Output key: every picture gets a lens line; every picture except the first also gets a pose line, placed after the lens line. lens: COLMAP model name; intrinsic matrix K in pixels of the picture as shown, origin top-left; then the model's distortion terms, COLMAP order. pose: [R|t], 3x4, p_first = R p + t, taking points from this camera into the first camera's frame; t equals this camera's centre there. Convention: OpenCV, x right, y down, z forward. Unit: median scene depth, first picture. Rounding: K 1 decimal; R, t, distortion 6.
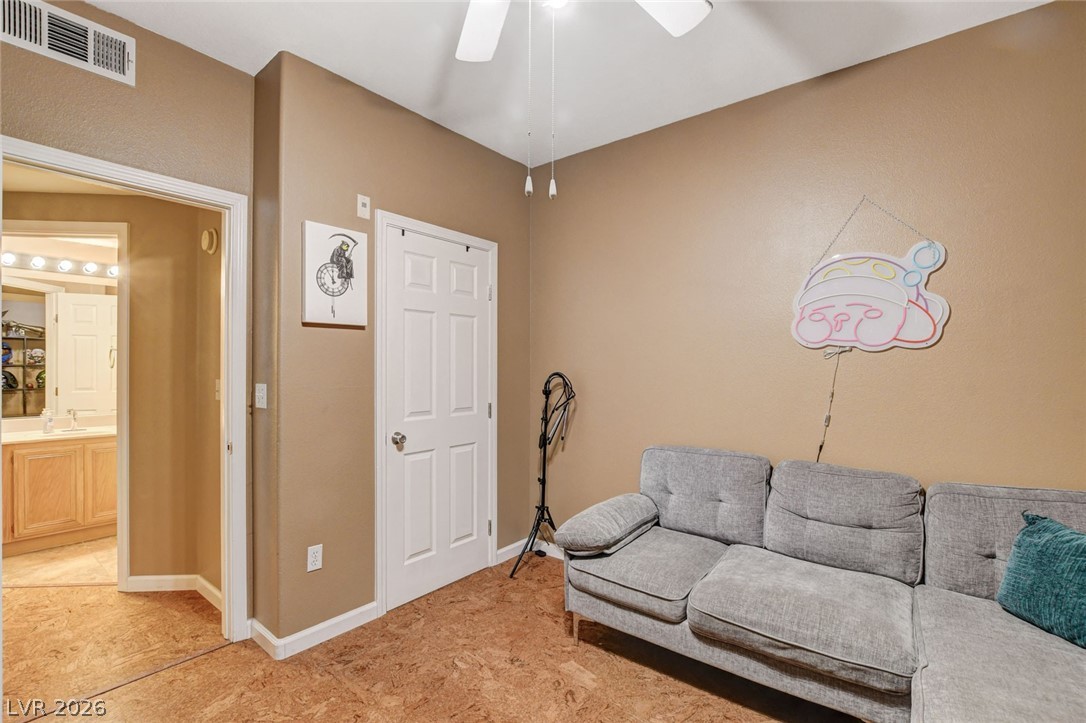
lens RADIAL K [[490.5, 0, 544.0], [0, 490.5, 368.2], [0, 0, 1]] dist [-0.027464, 0.005729]
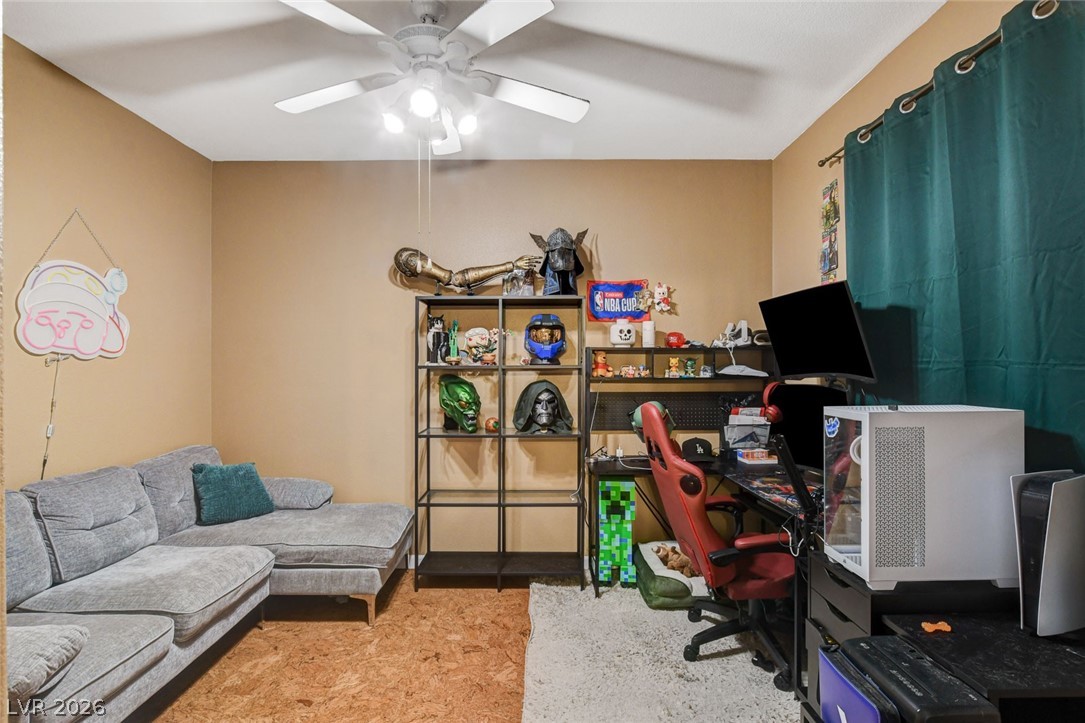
lens RADIAL K [[549.9, 0, 540.4], [0, 549.9, 372.0], [0, 0, 1]] dist [-0.012898, 0.000272]
pose [[-0.626894, -0.014822, 0.778964, -0.884200], [0.000791, 0.999806, 0.019660, -0.030191], [-0.779104, 0.012941, -0.626761, 0.978575]]
